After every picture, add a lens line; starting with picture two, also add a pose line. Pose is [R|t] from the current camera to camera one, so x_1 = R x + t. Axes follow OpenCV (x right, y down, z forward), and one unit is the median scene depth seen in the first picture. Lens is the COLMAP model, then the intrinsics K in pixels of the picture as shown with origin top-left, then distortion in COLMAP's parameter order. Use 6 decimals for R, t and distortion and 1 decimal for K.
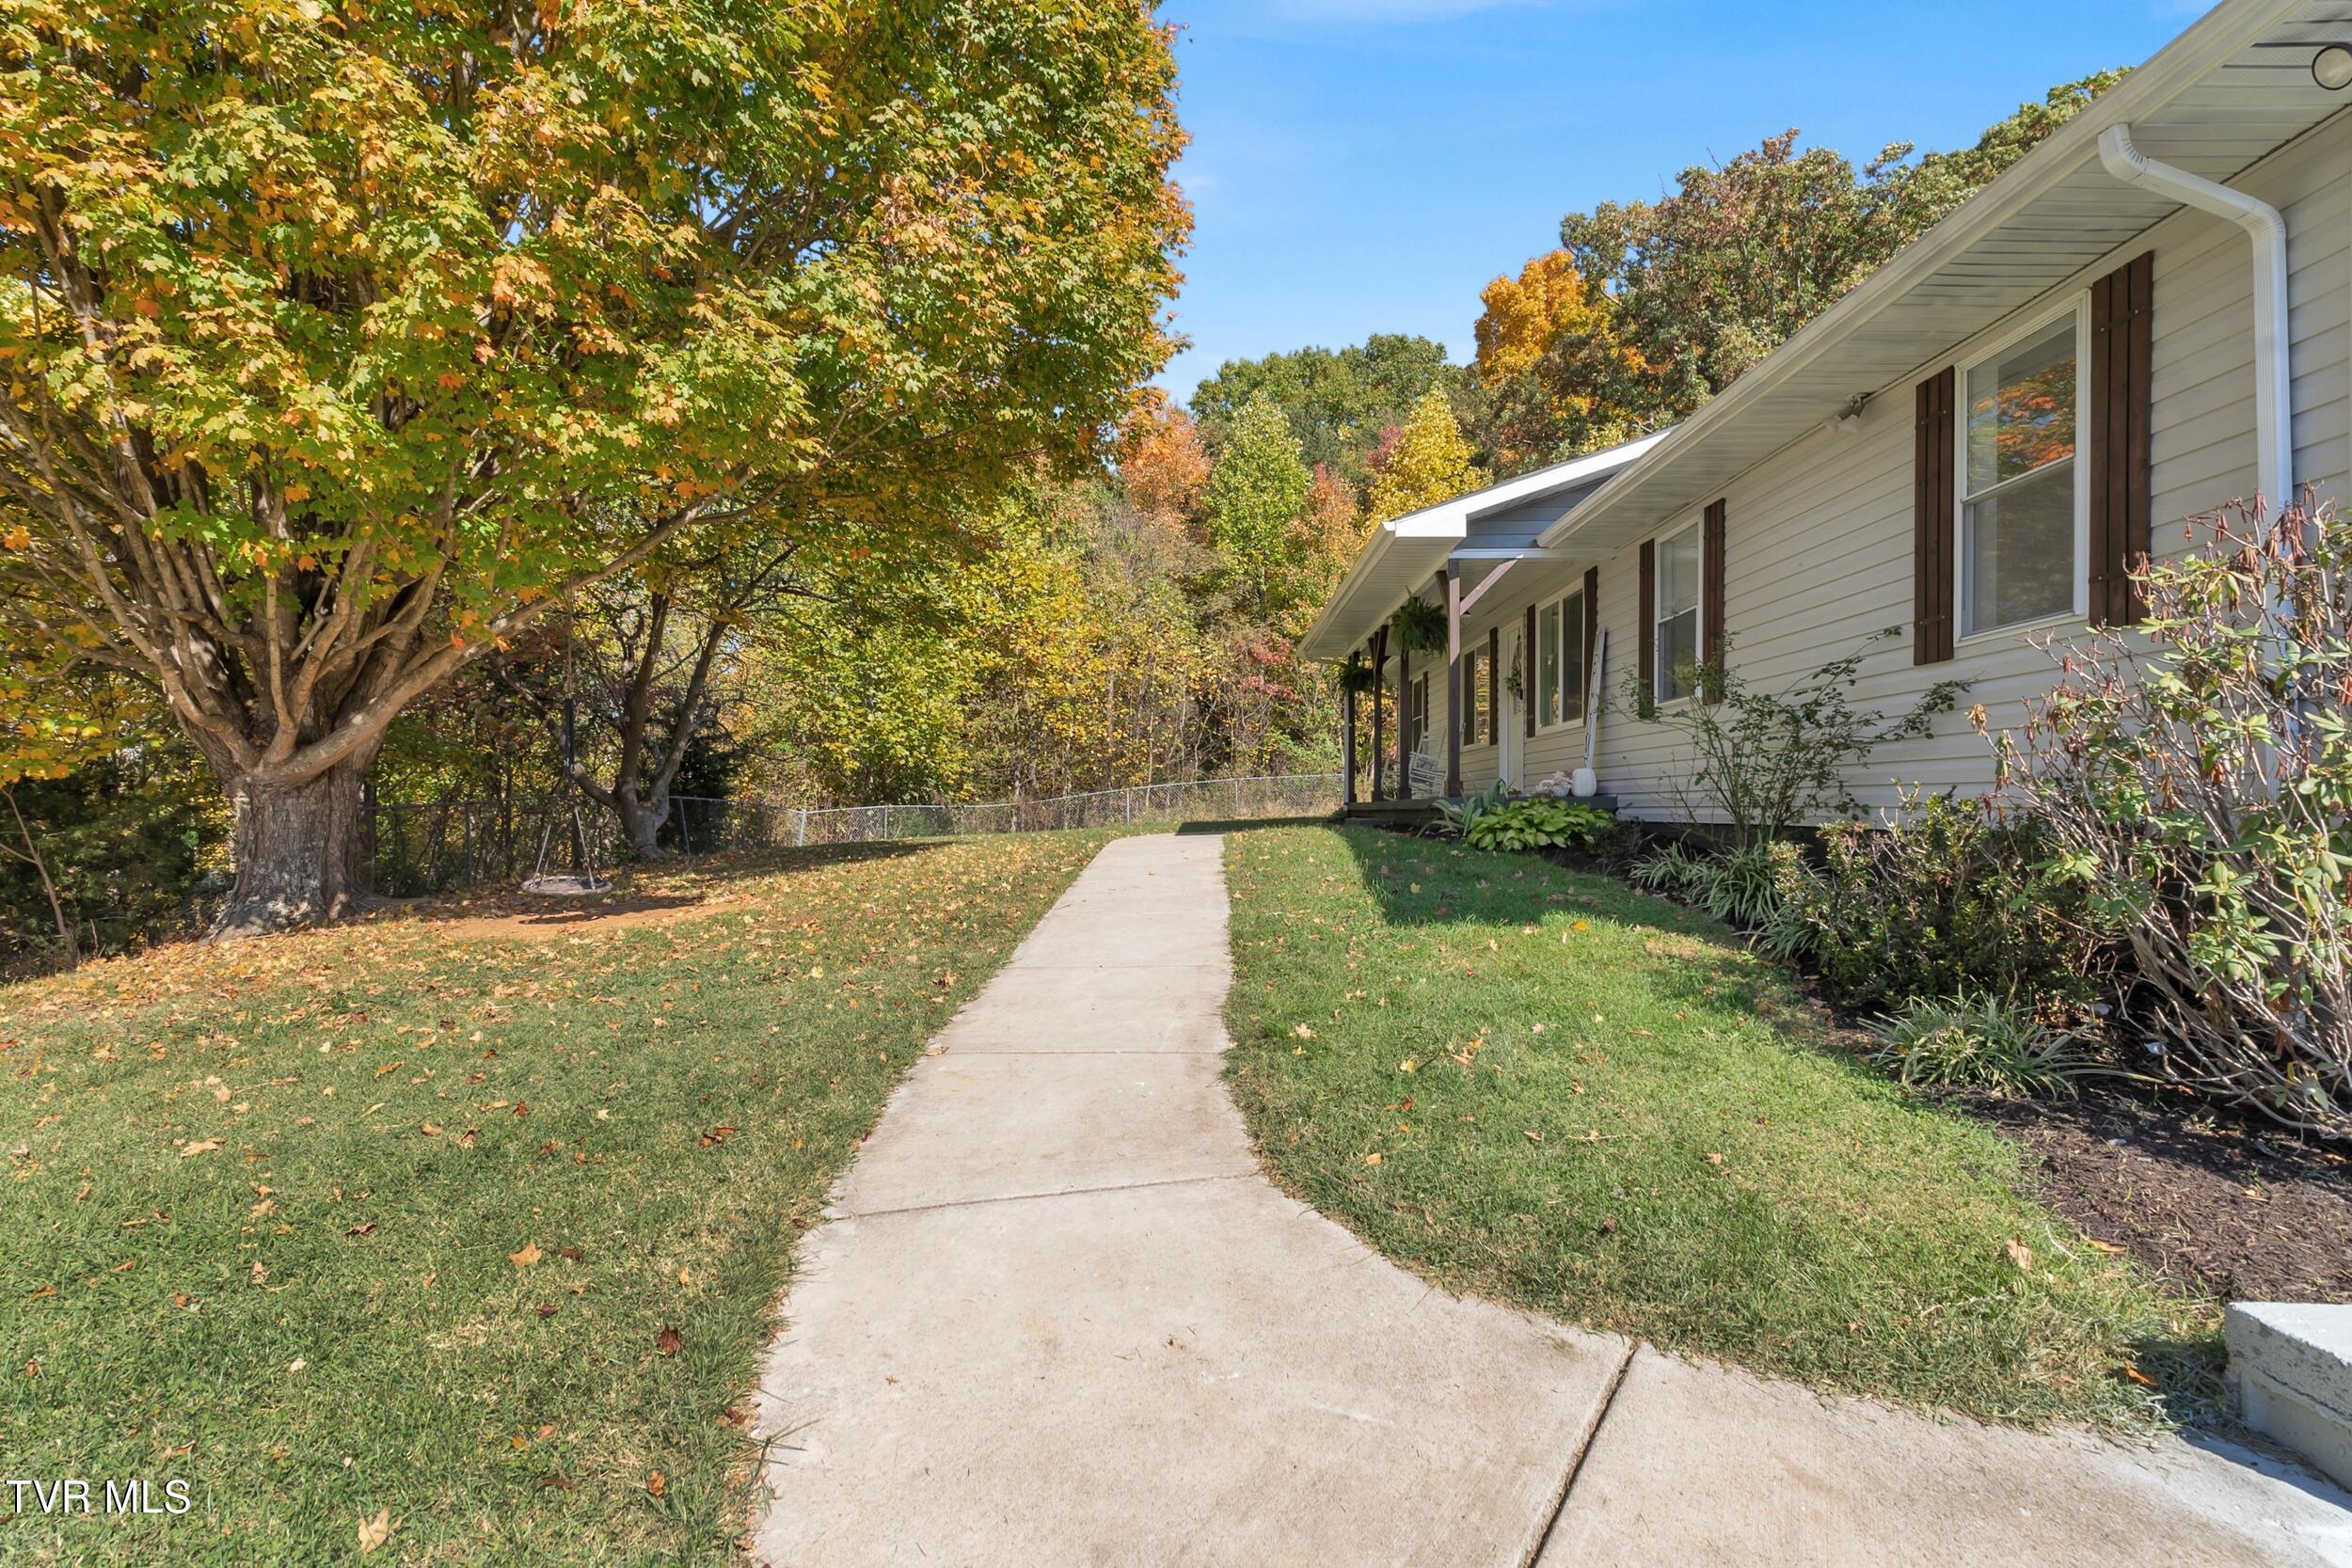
lens RADIAL K [[1126.2, 0, 1170.0], [0, 1126.2, 789.2], [0, 0, 1]] dist [0.009203, 0.002041]
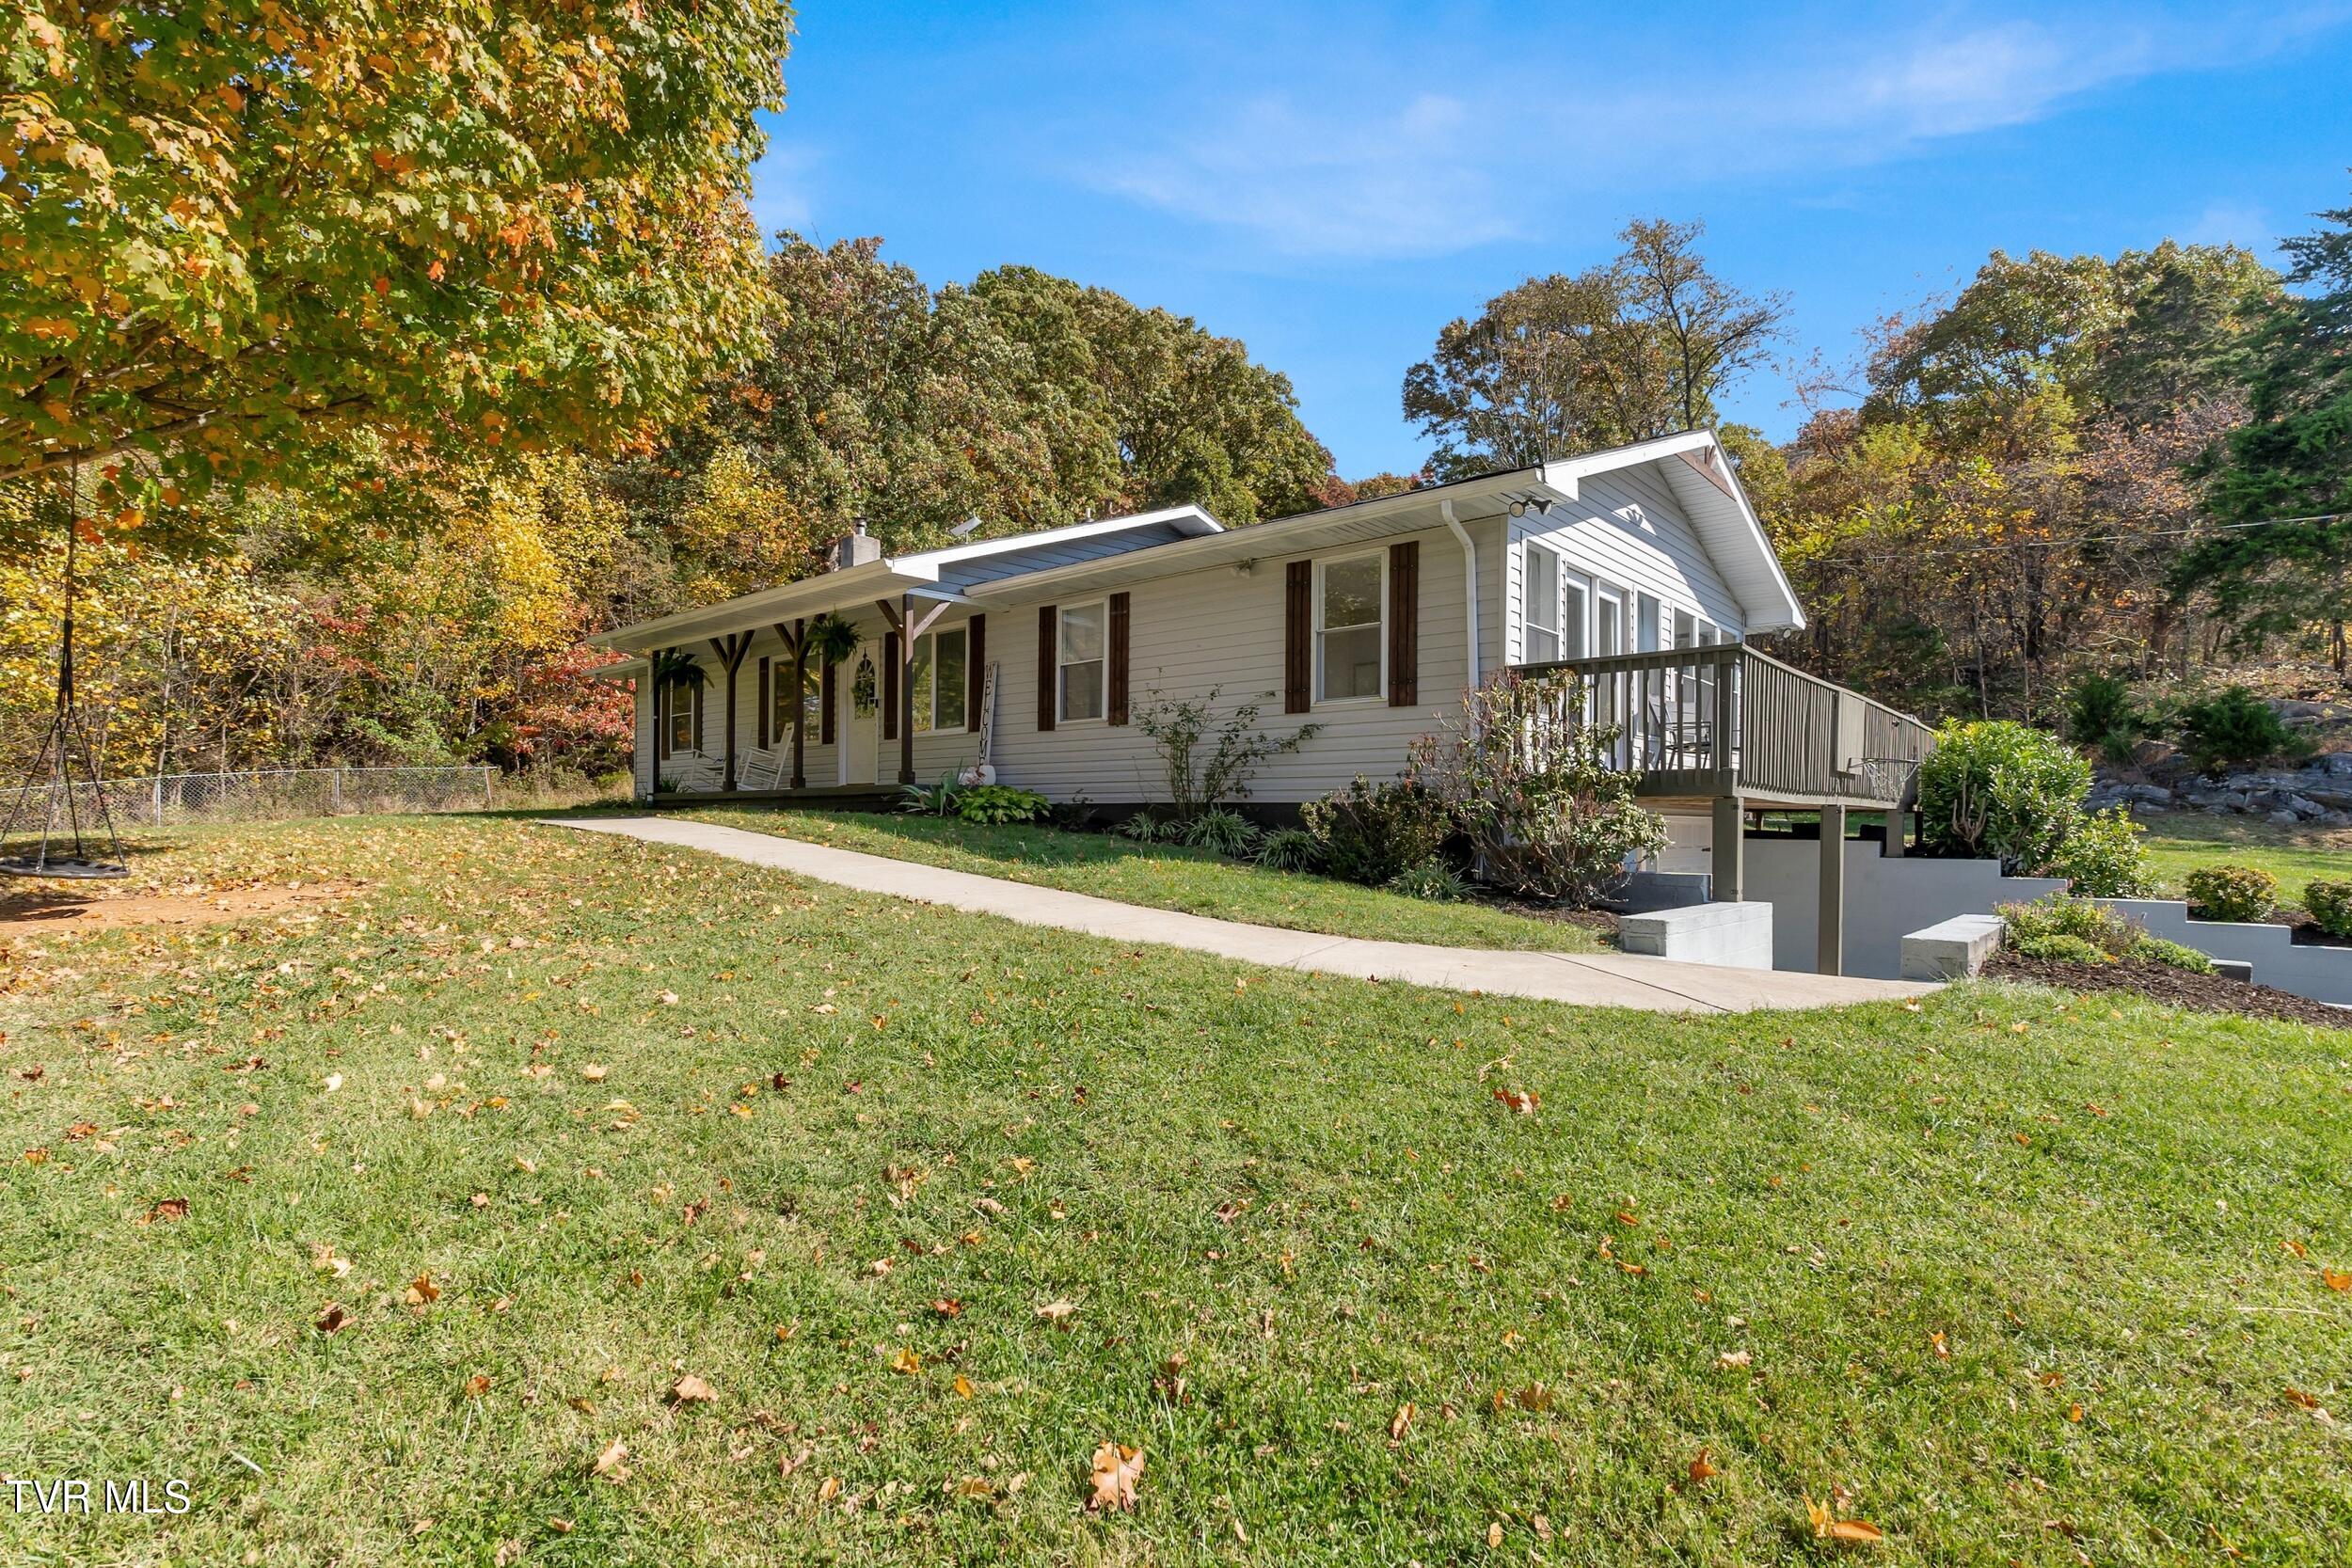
lens RADIAL K [[1126.2, 0, 1181.1], [0, 1126.2, 799.3], [0, 0, 1]] dist [0.009203, 0.002041]
pose [[0.651529, 0.013471, 0.758504, -0.616363], [-0.013950, 0.999886, -0.005775, 0.032581], [-0.758495, -0.006818, 0.651643, -0.058096]]
